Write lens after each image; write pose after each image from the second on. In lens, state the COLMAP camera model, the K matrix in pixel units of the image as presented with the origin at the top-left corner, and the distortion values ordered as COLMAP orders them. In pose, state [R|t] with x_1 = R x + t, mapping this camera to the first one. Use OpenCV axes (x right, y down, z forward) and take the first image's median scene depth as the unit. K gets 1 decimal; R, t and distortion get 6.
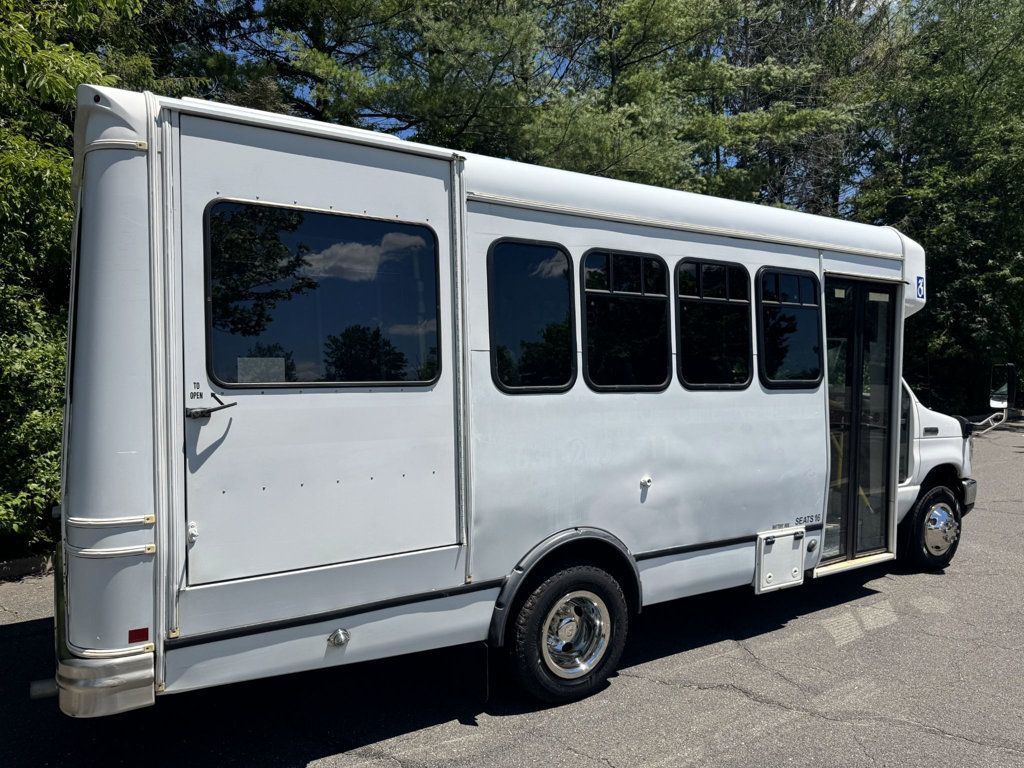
lens RADIAL K [[722.2, 0, 514.6], [0, 722.2, 382.0], [0, 0, 1]] dist [0.109504, -0.191815]
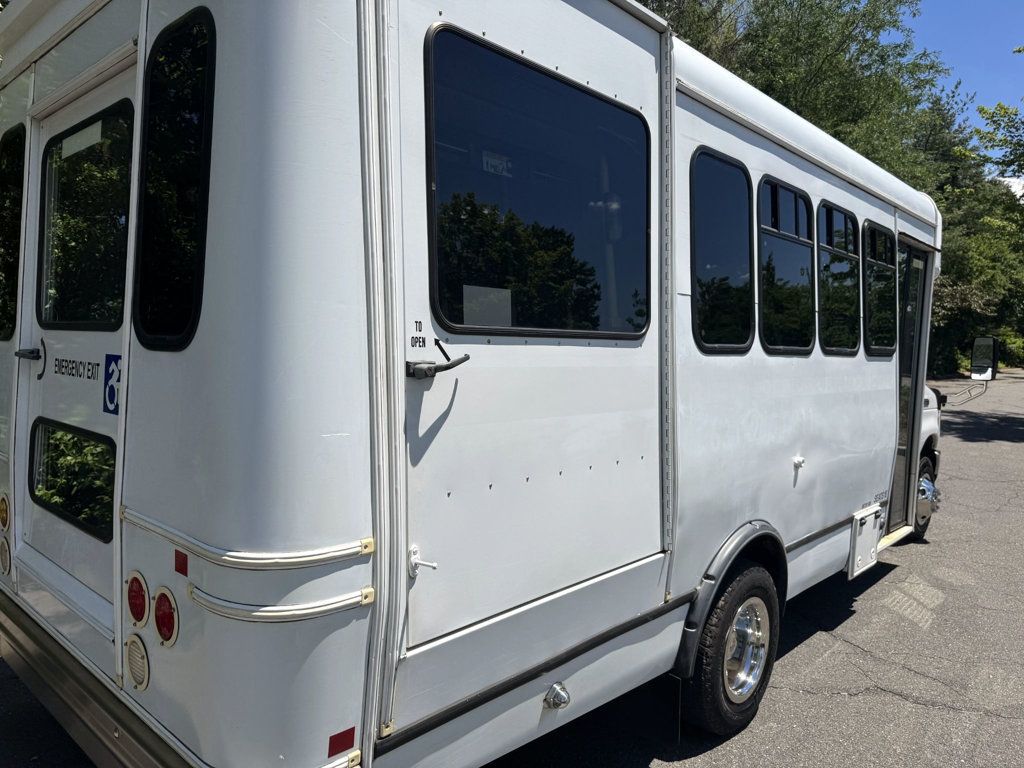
lens RADIAL K [[725.3, 0, 507.5], [0, 725.3, 383.7], [0, 0, 1]] dist [0.041974, -0.052227]
pose [[0.965250, 0.006950, 0.261236, -0.387892], [-0.017140, 0.999178, 0.036747, 0.022125], [-0.260766, -0.039948, 0.964575, 0.289465]]
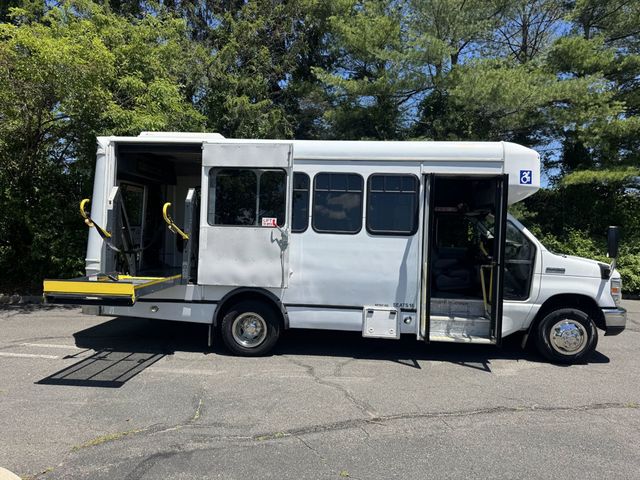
lens RADIAL K [[453.3, 0, 317.2], [0, 453.3, 239.8], [0, 0, 1]] dist [0.041974, -0.052227]
pose [[0.804411, 0.025829, -0.593511, 1.153719], [-0.038166, 0.999237, -0.008243, 0.048253], [0.592845, 0.029283, 0.804784, -0.094447]]
